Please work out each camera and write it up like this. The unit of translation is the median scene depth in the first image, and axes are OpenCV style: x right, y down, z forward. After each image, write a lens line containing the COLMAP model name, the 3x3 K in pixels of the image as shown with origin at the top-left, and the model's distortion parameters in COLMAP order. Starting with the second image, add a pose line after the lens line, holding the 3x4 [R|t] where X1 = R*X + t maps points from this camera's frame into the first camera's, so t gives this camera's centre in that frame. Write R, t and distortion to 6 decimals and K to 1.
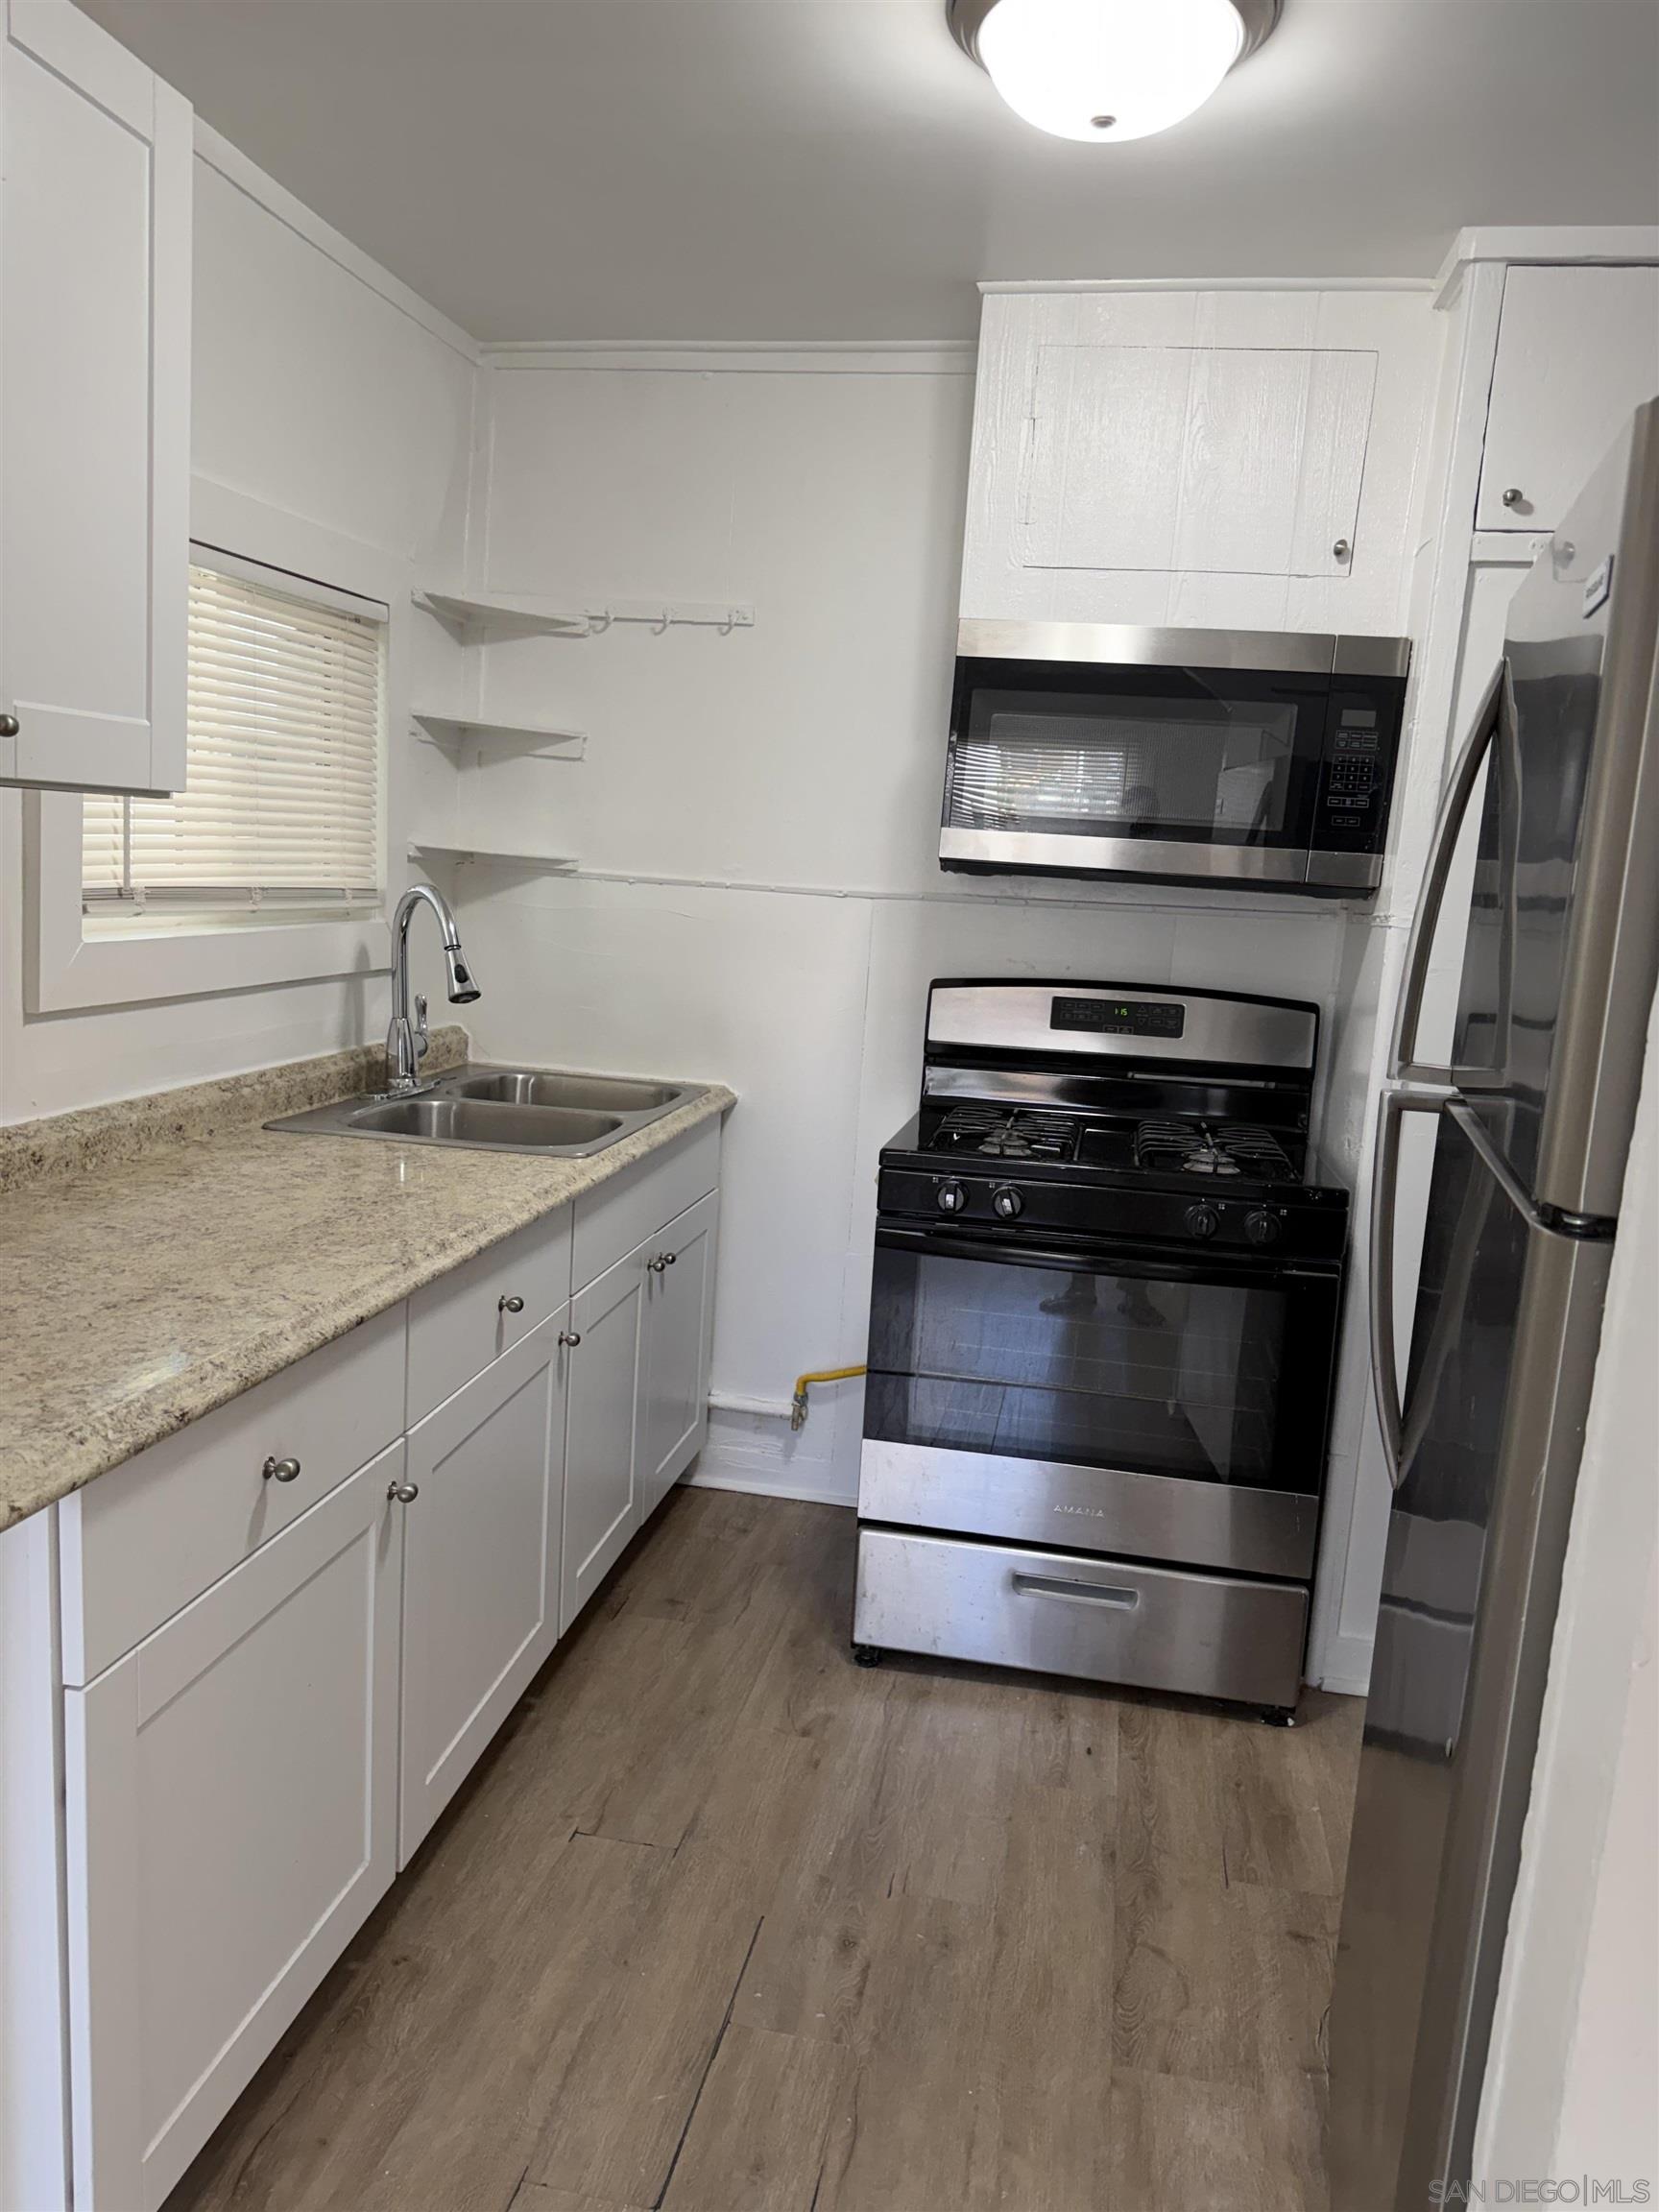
lens RADIAL K [[1535.9, 0, 839.1], [0, 1535.9, 1108.7], [0, 0, 1]] dist [0.053367, -0.087762]
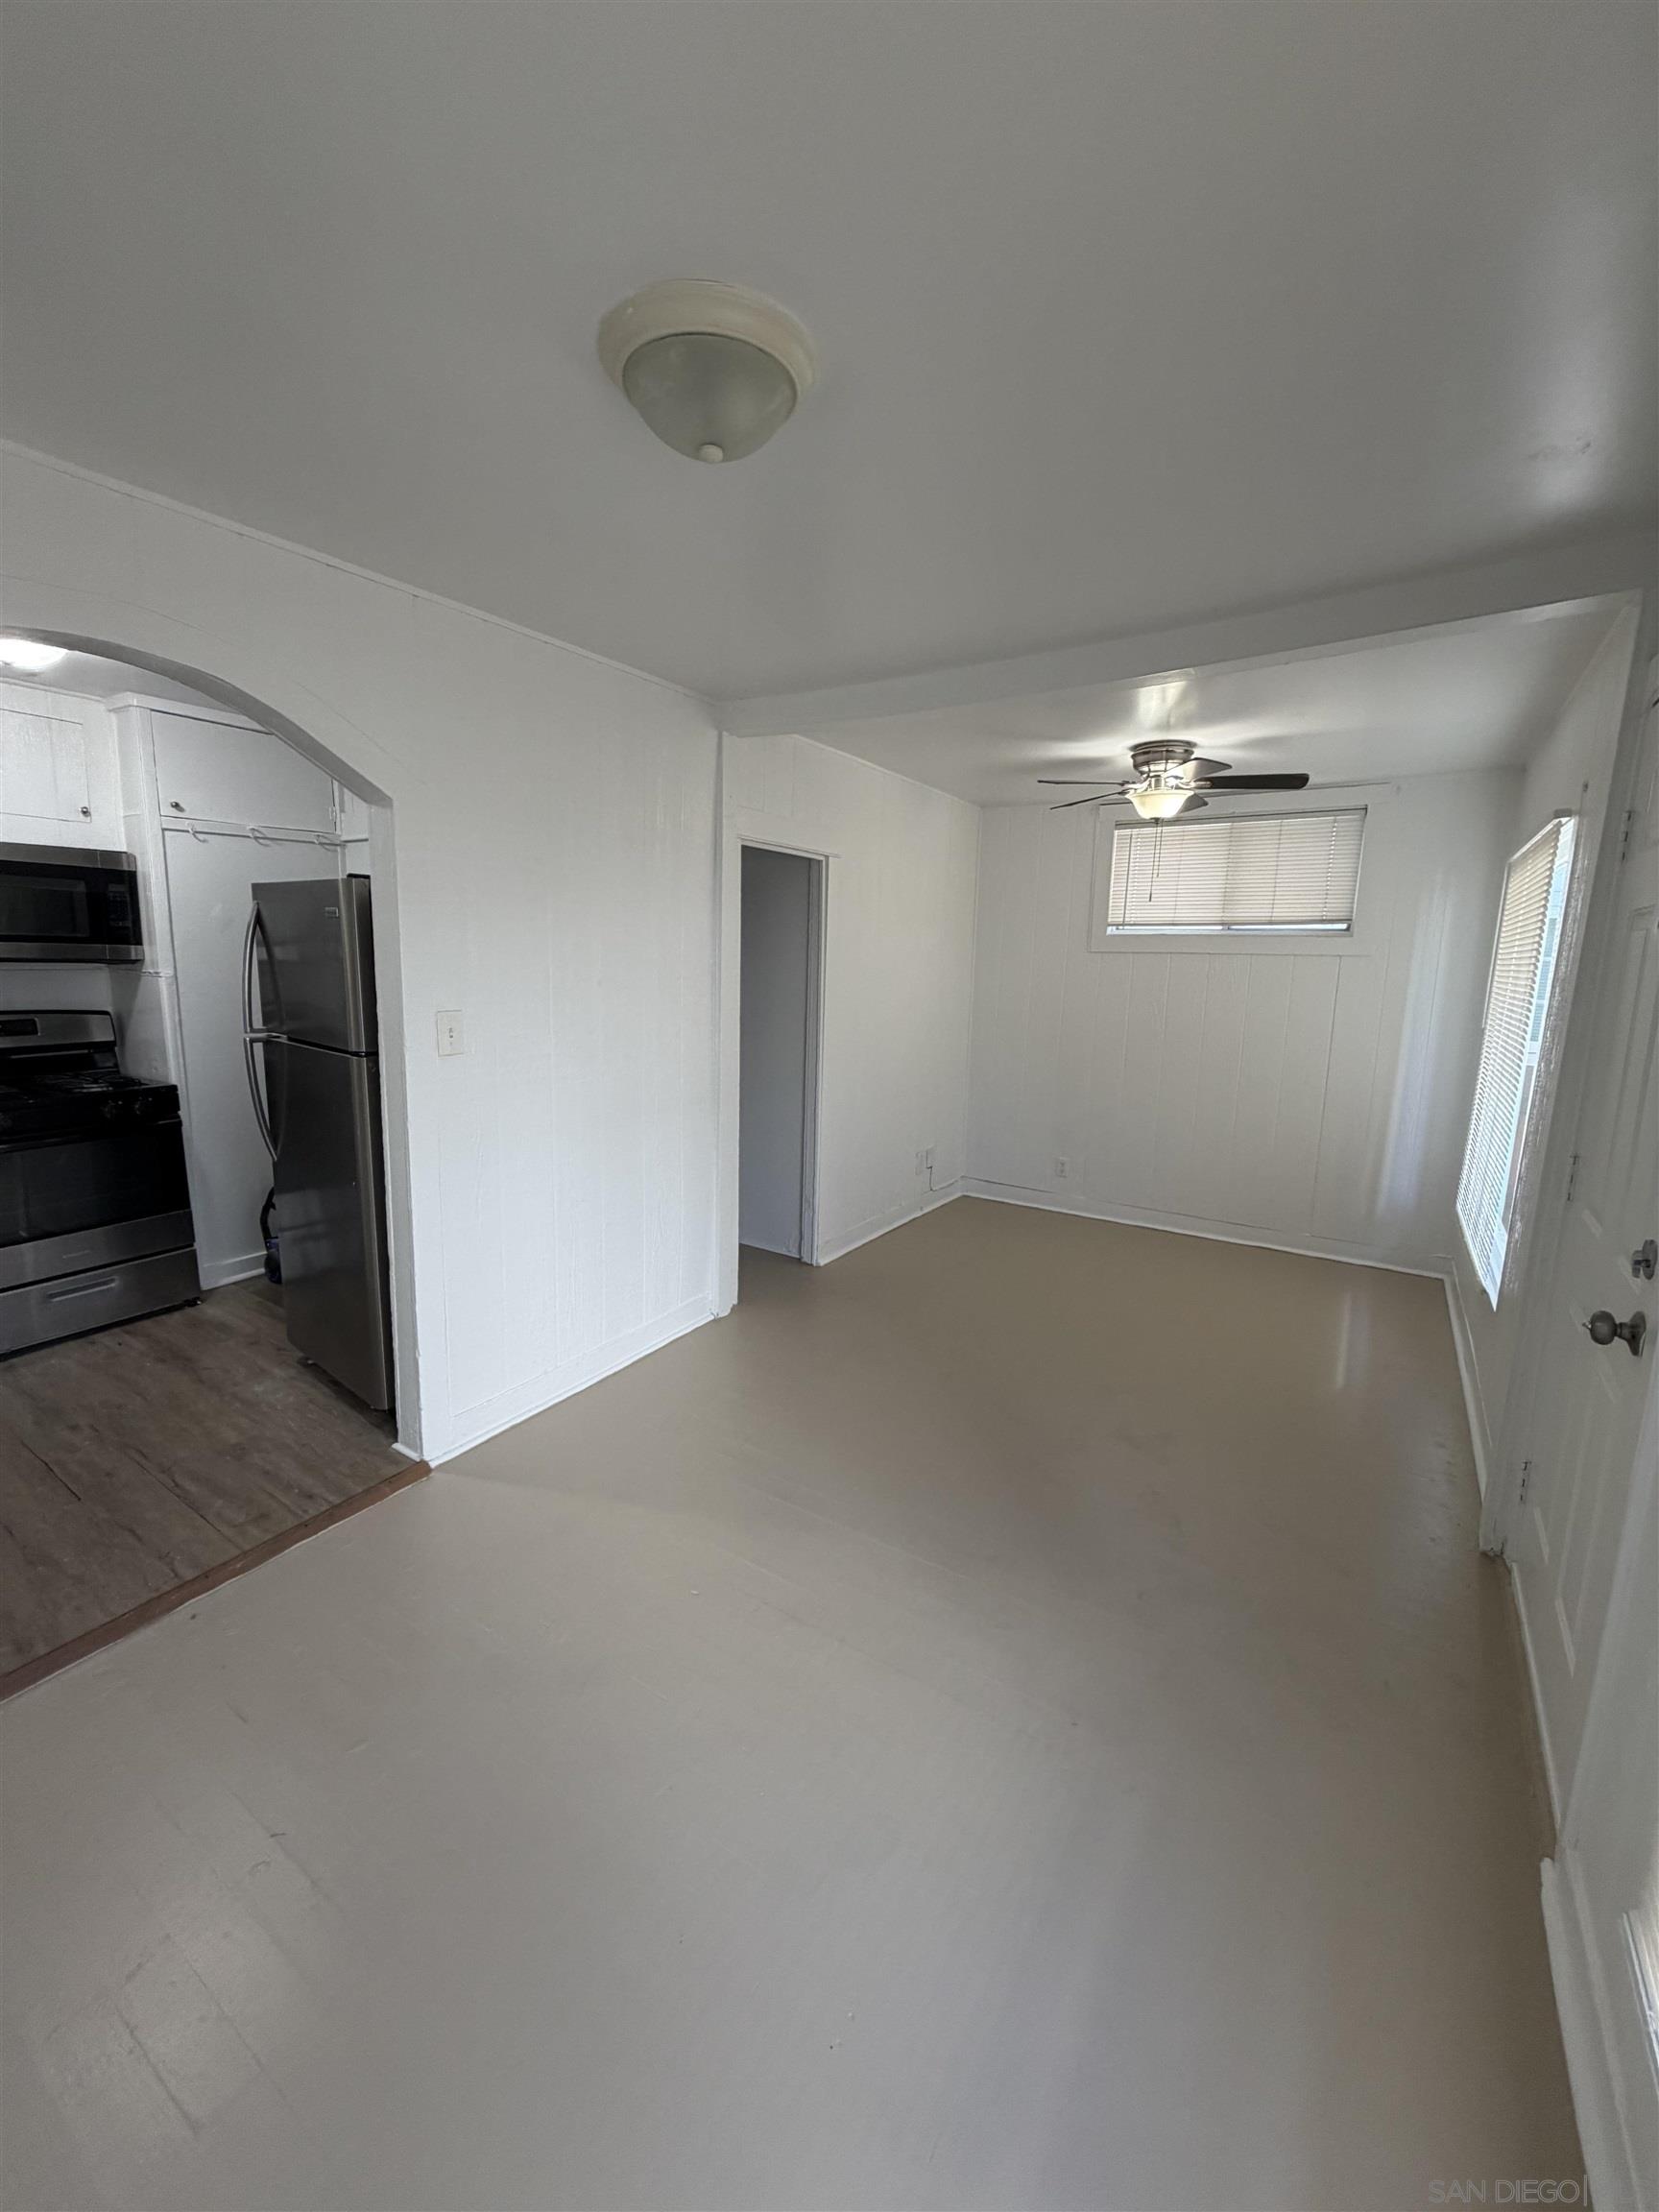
lens RADIAL K [[877.1, 0, 830.4], [0, 877.1, 1099.2], [0, 0, 1]] dist [0.001499, 0.000247]
pose [[0.378464, -0.209590, 0.901575, -0.516221], [0.137872, 0.975926, 0.168998, -0.016371], [-0.915290, 0.060342, 0.398249, -0.490803]]
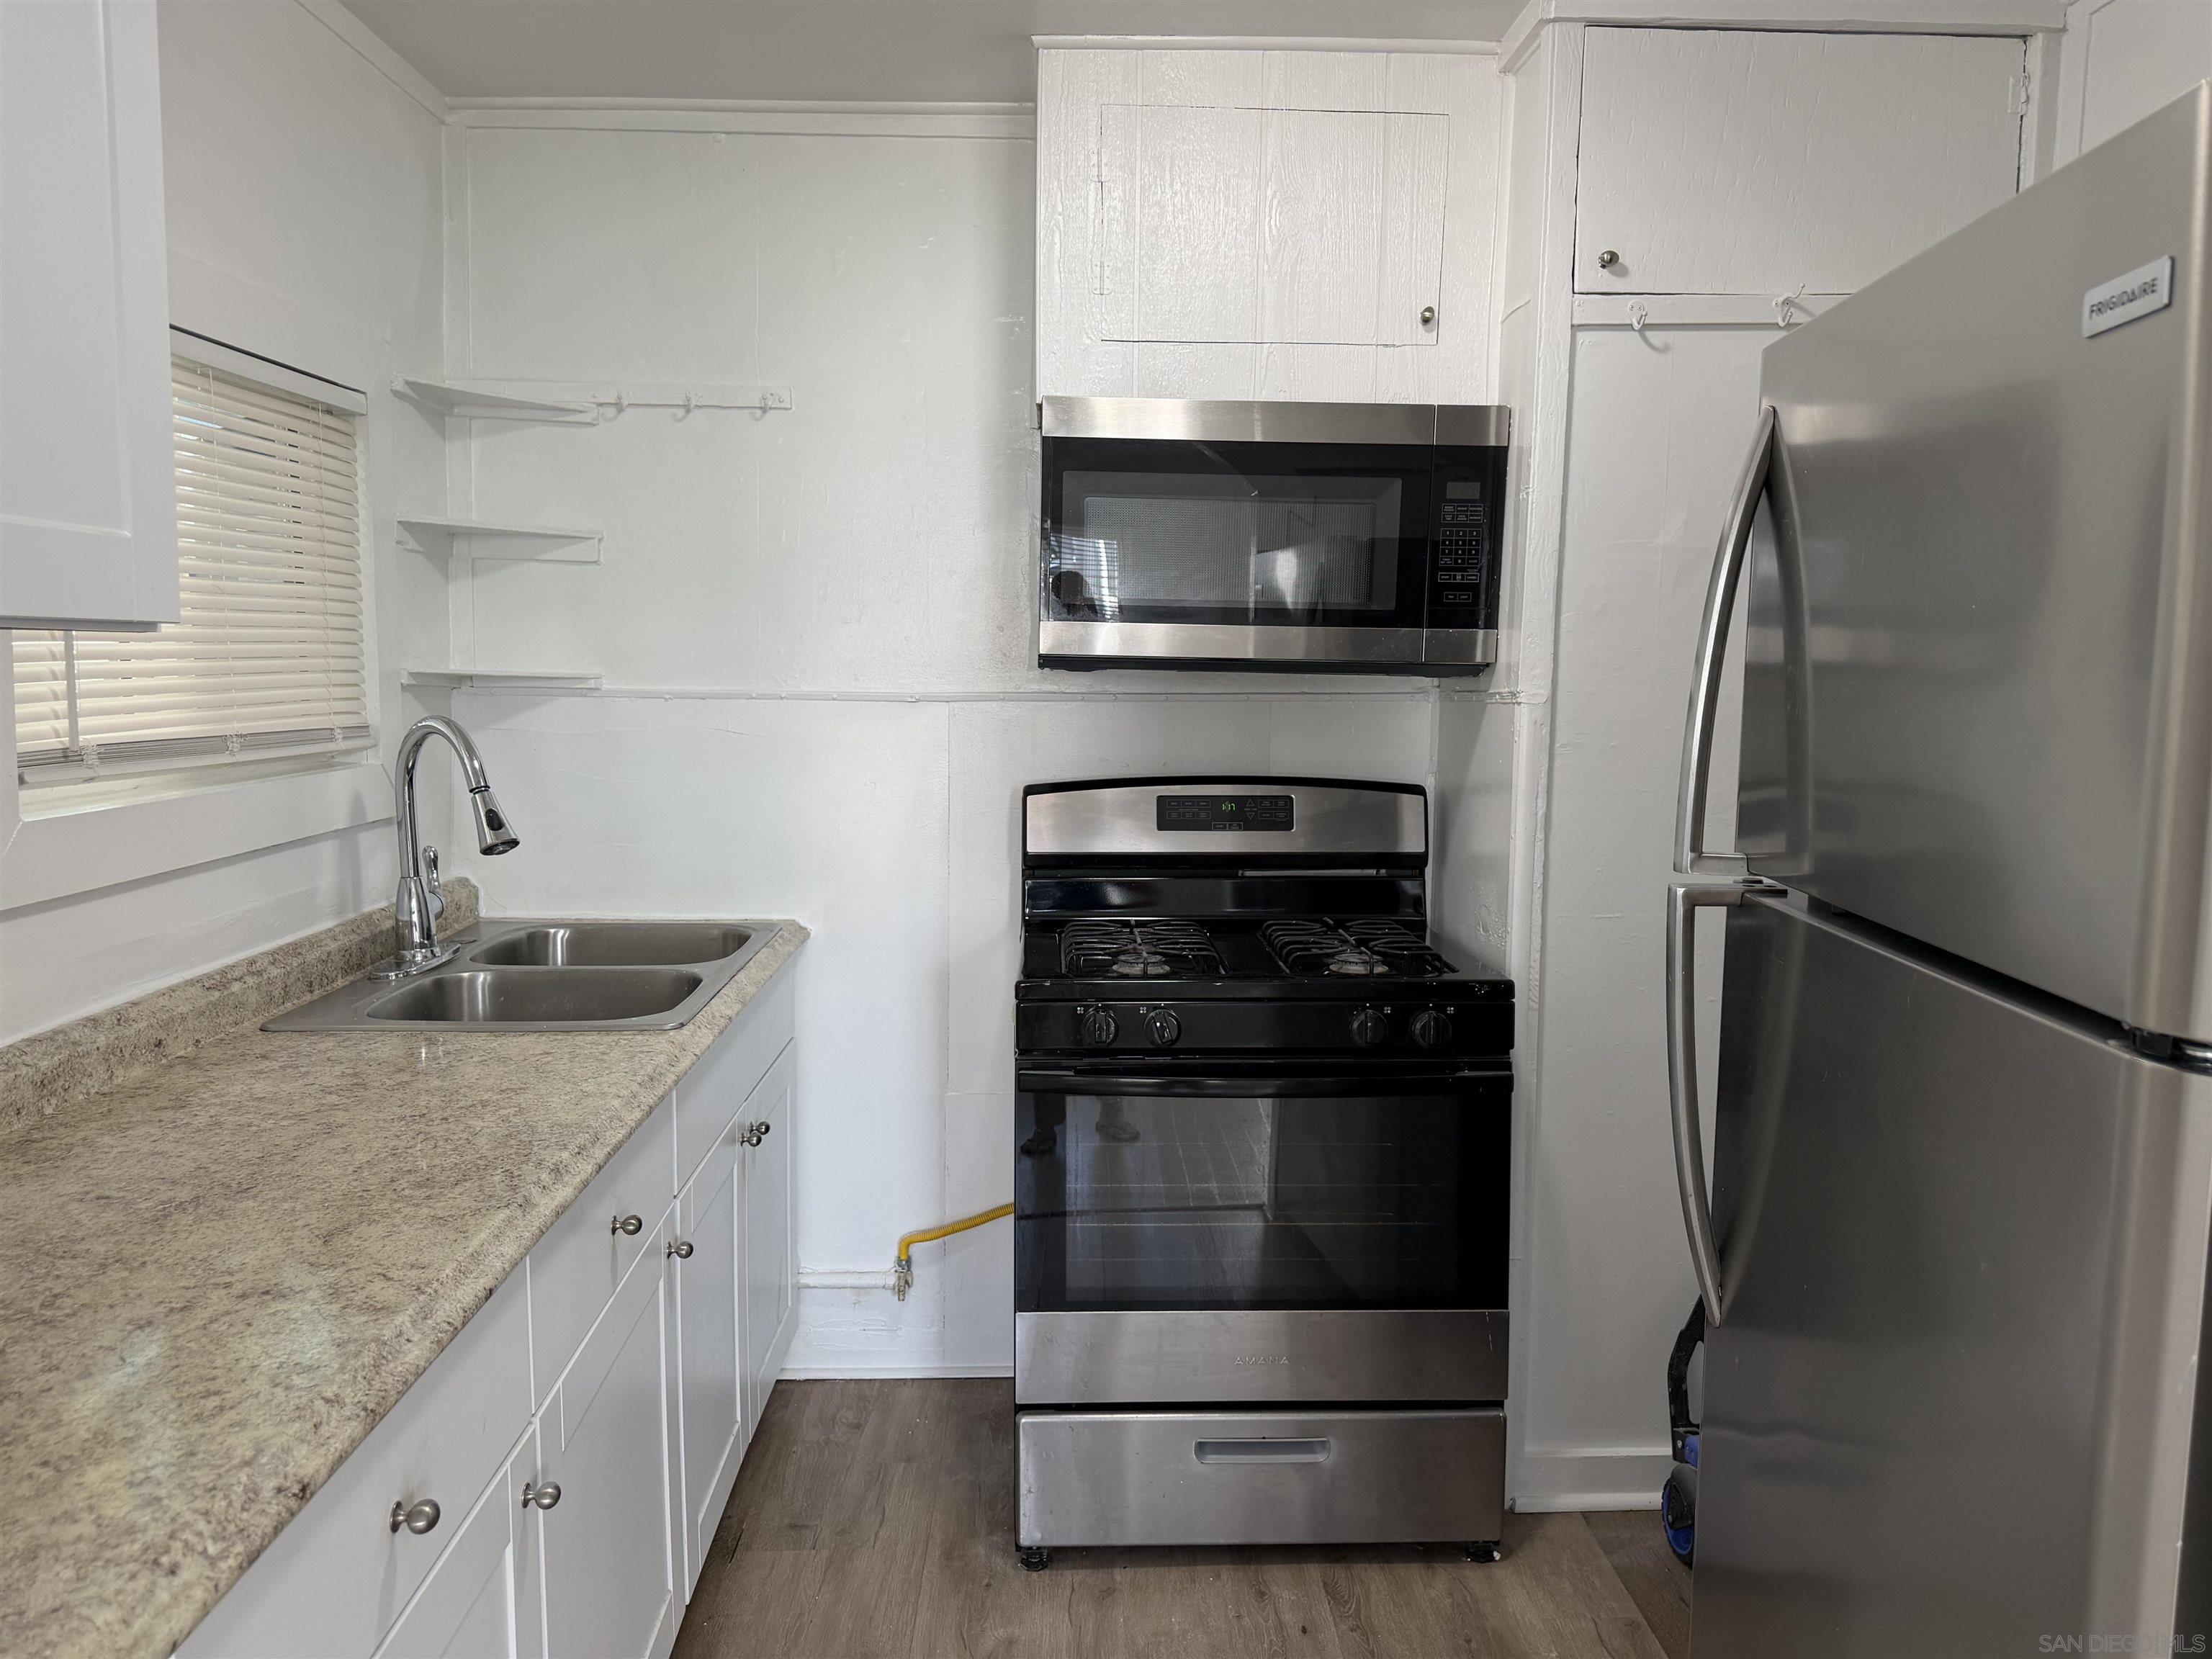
lens RADIAL K [[1535.9, 0, 1100.4], [0, 1535.9, 834.5], [0, 0, 1]] dist [0.053367, -0.087762]
pose [[0.976806, -0.075226, 0.200476, -0.095004], [0.083602, 0.995931, -0.033635, -0.024487], [-0.197130, 0.049615, 0.979121, 0.112136]]
